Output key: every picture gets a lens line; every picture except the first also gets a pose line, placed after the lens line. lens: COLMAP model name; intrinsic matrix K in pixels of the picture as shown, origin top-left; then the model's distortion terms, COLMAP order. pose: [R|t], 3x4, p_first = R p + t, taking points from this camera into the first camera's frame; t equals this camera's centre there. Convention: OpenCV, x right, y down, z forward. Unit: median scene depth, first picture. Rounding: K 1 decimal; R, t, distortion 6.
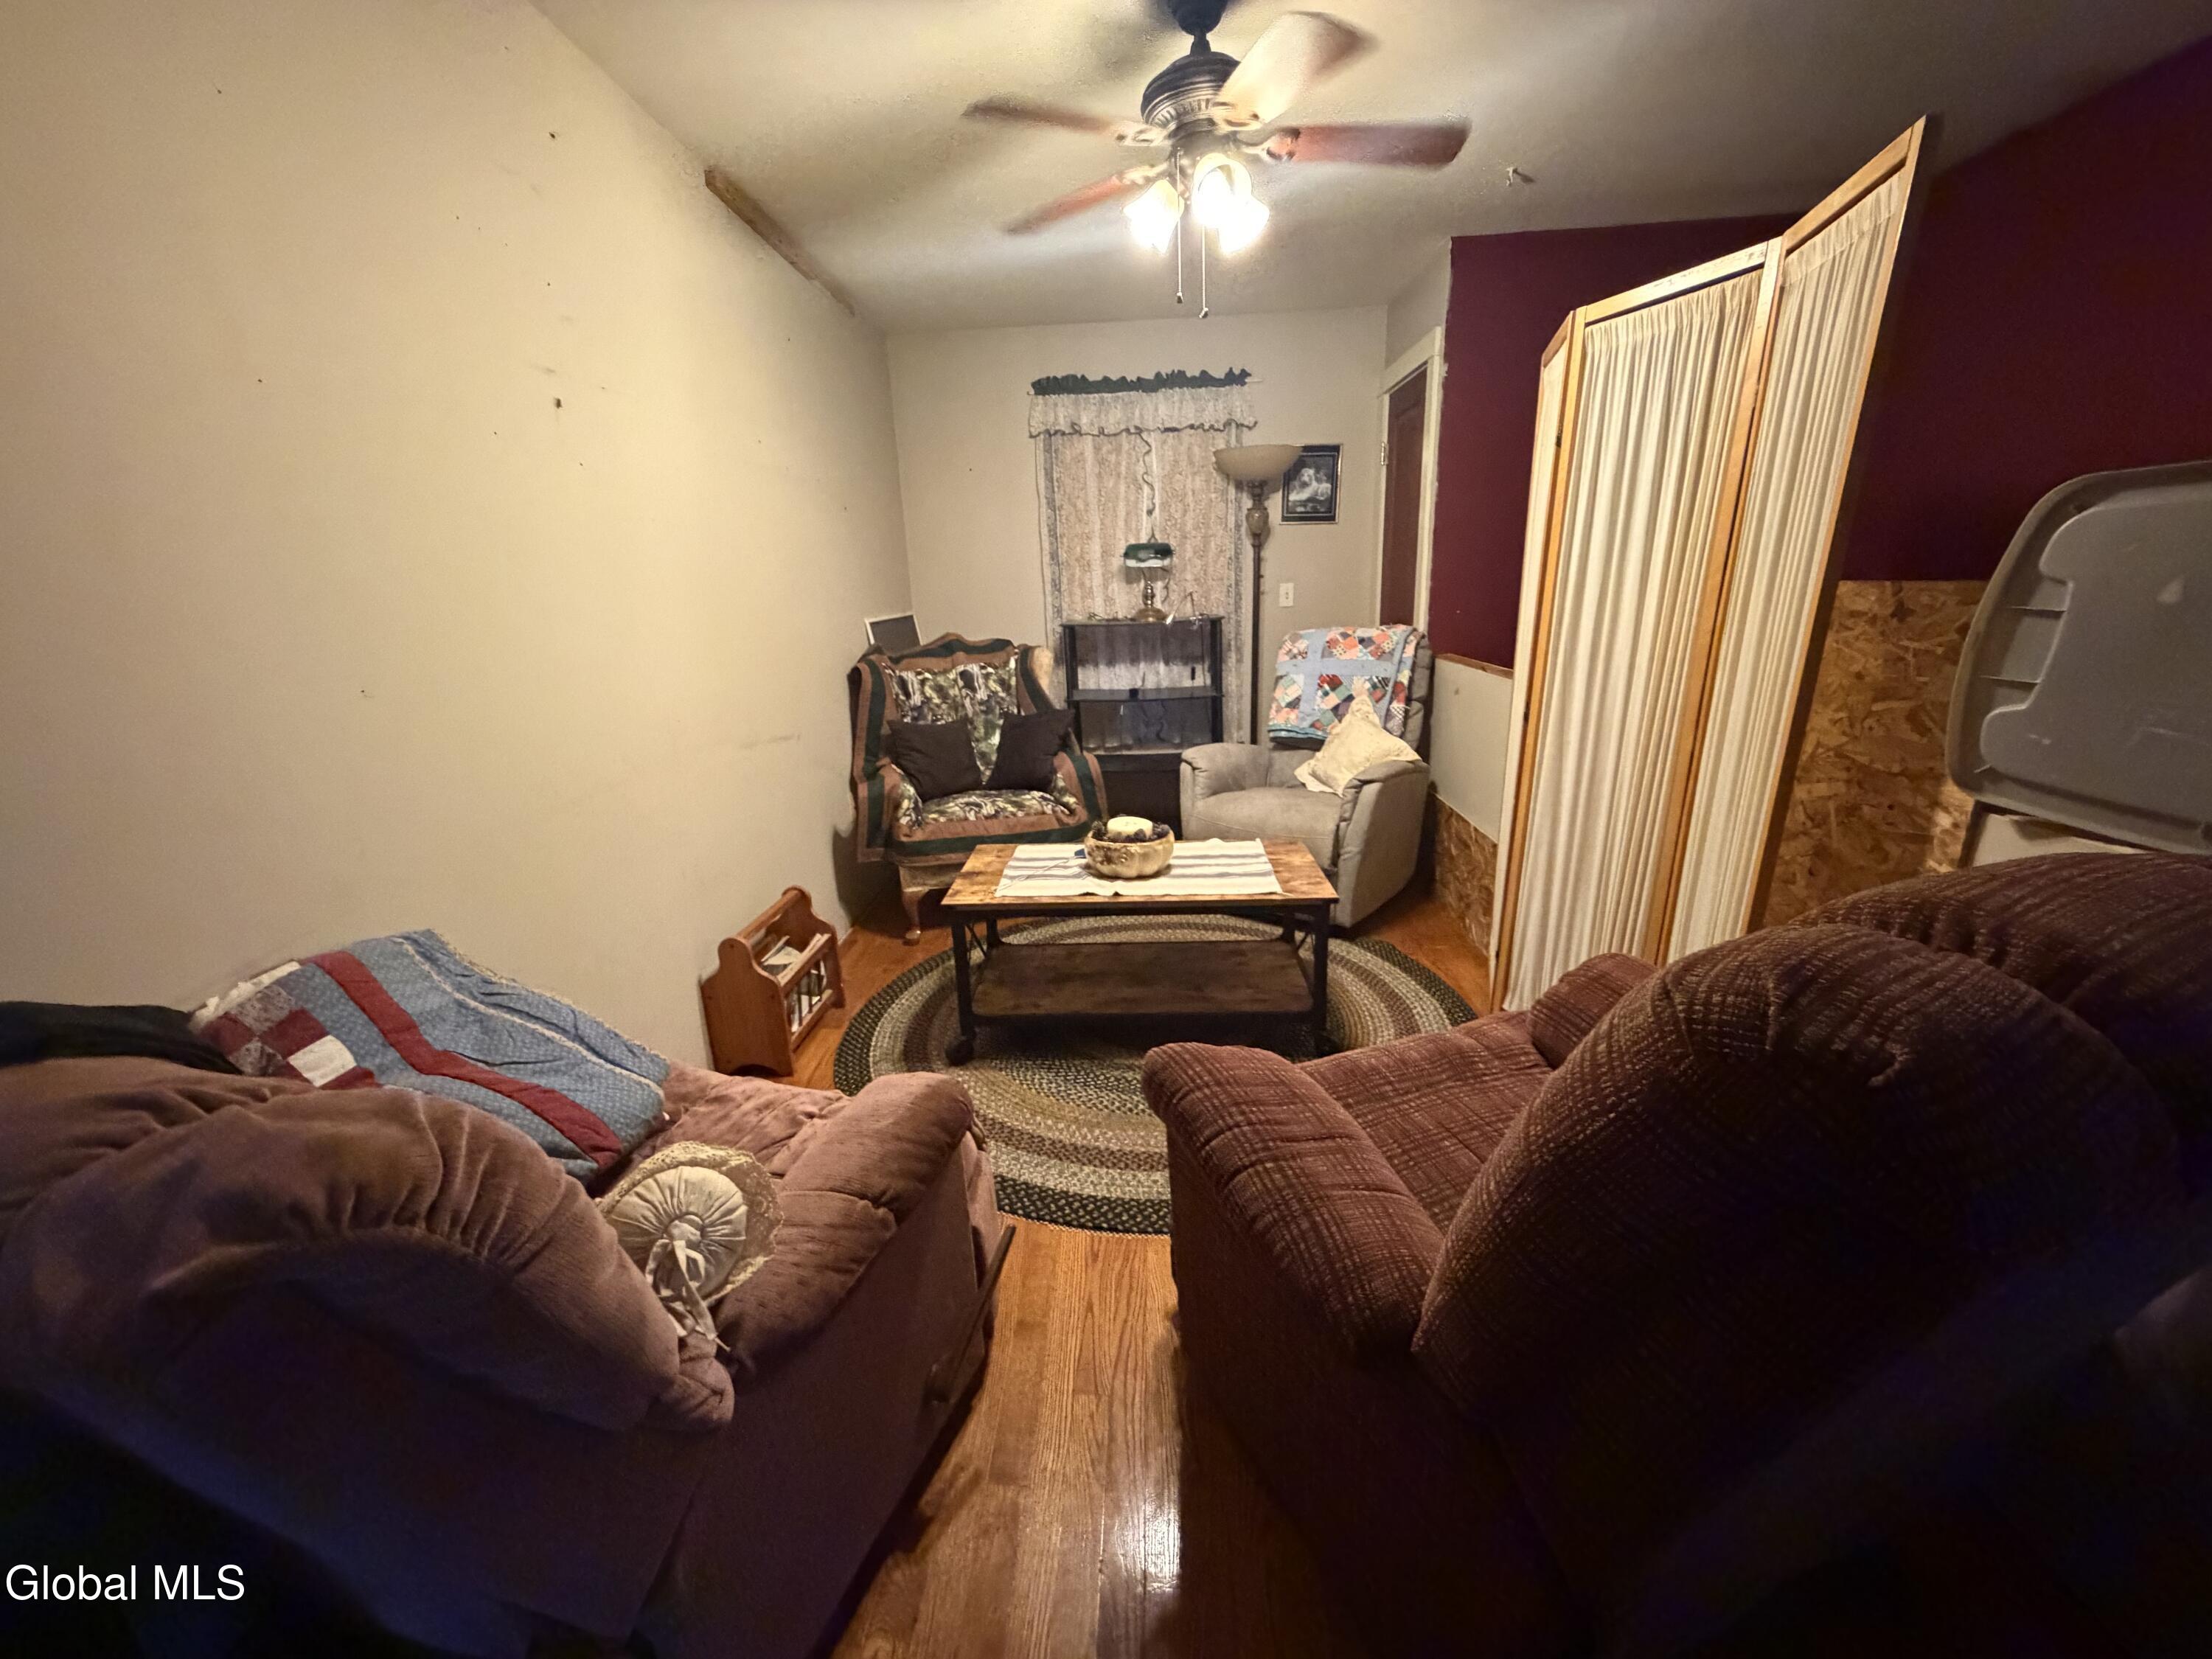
lens RADIAL K [[880.9, 0, 1101.9], [0, 880.9, 837.3], [0, 0, 1]] dist [-0.000643, 0.000233]
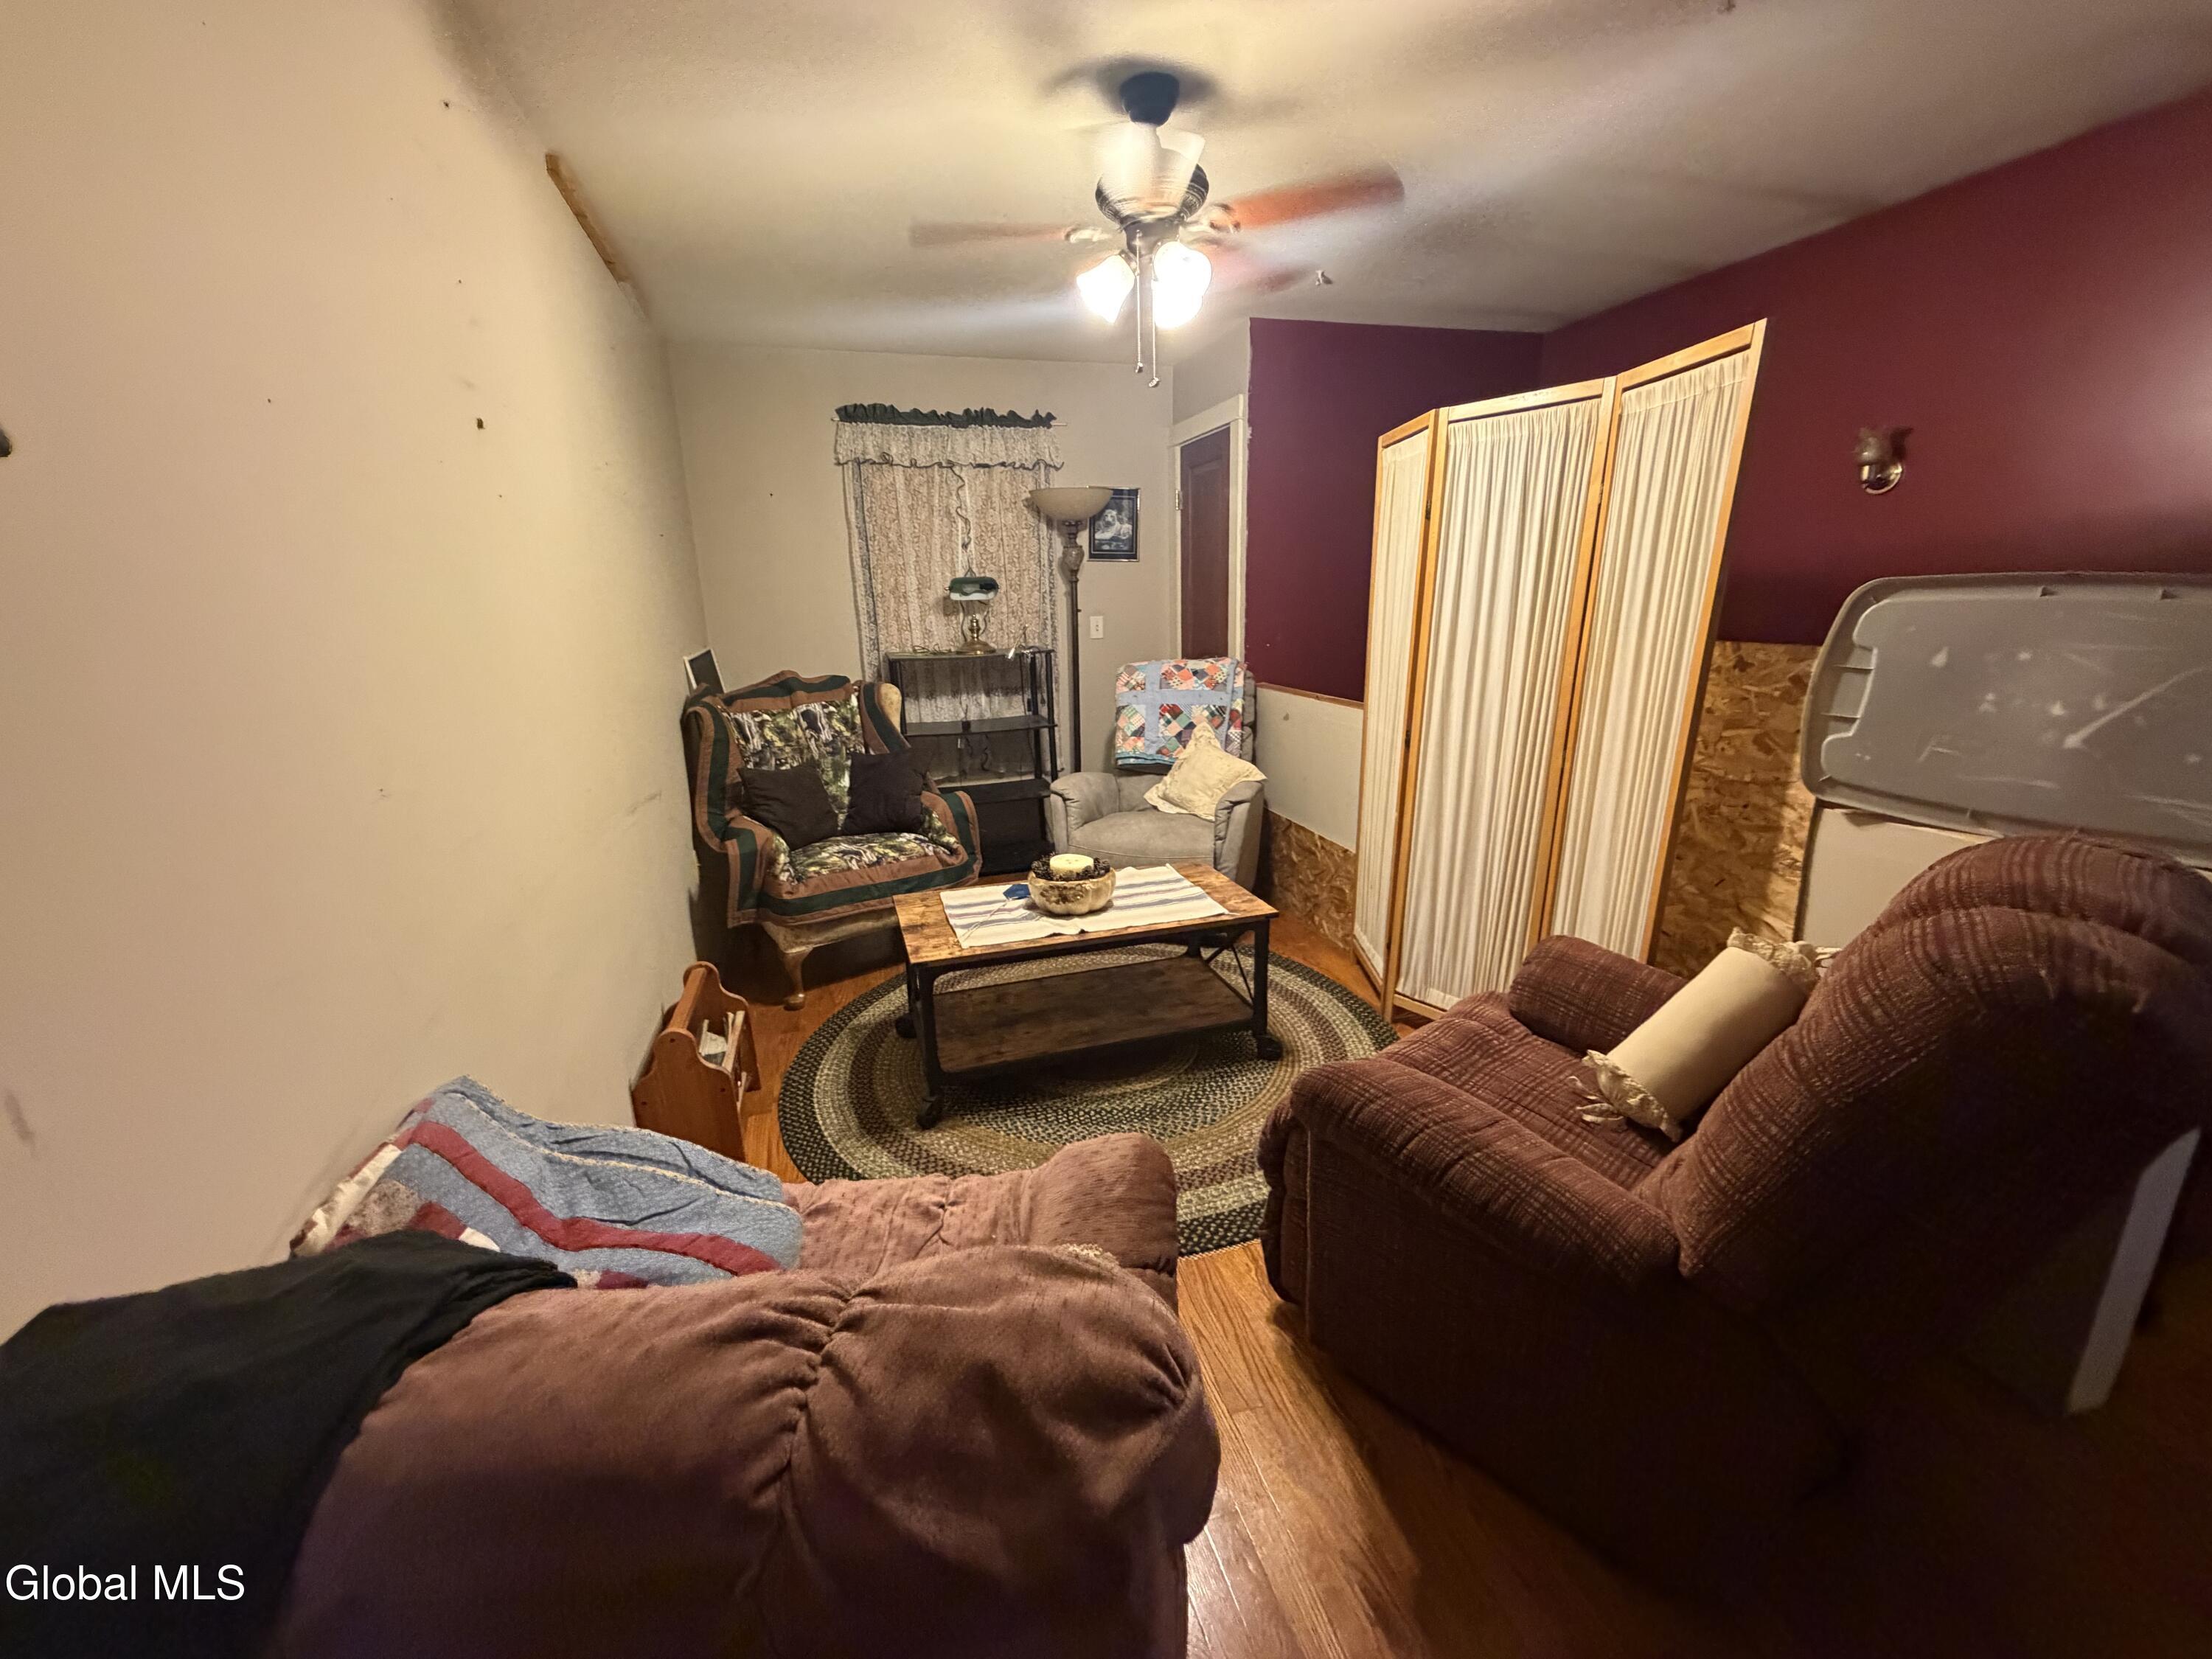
lens RADIAL K [[880.9, 0, 1097.8], [0, 880.9, 837.1], [0, 0, 1]] dist [-0.000643, 0.000233]
pose [[0.940491, -0.078479, 0.330632, -0.237411], [0.084683, 0.996398, -0.004376, -0.031198], [-0.329097, 0.032115, 0.943750, 0.020202]]
